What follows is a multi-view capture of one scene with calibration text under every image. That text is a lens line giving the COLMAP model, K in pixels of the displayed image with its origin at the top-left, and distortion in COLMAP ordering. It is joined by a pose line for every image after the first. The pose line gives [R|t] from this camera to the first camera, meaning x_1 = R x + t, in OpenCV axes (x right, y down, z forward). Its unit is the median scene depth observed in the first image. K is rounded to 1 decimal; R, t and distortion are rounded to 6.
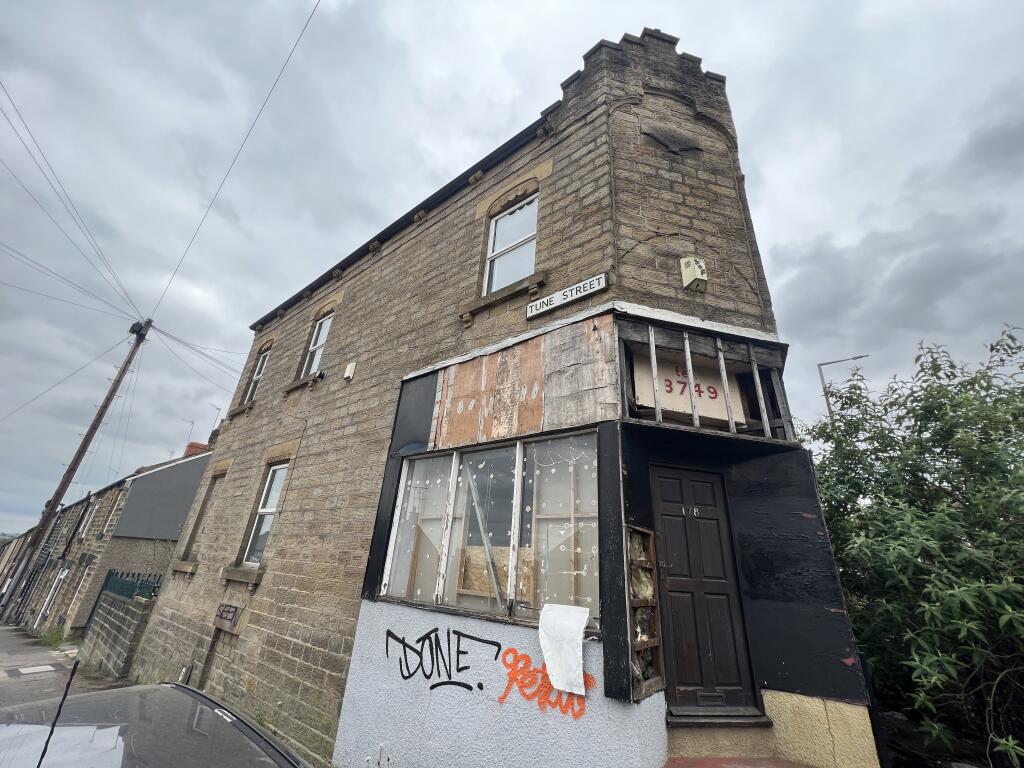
lens RADIAL K [[407.5, 0, 513.9], [0, 407.5, 383.2], [0, 0, 1]] dist [-0.001388, 0.000309]
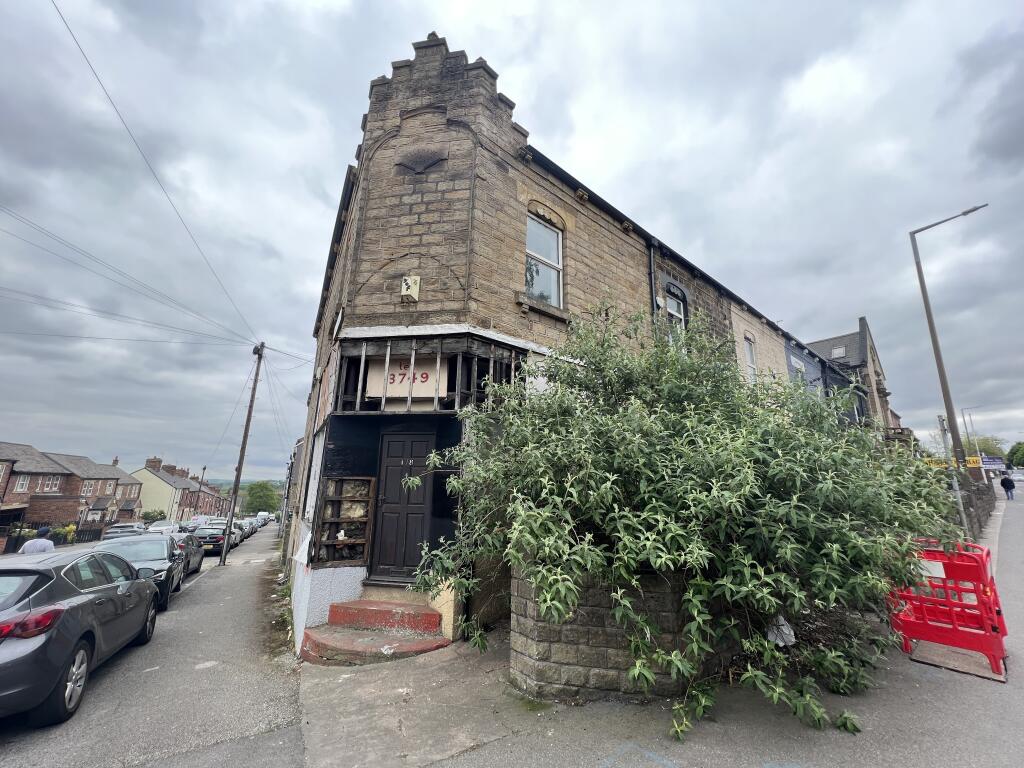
lens RADIAL K [[407.5, 0, 514.1], [0, 407.5, 382.6], [0, 0, 1]] dist [-0.001388, 0.000309]
pose [[0.920596, -0.139823, -0.364627, 0.988760], [0.198409, 0.971683, 0.128324, -0.060474], [0.336359, -0.190480, 0.922269, -0.138033]]
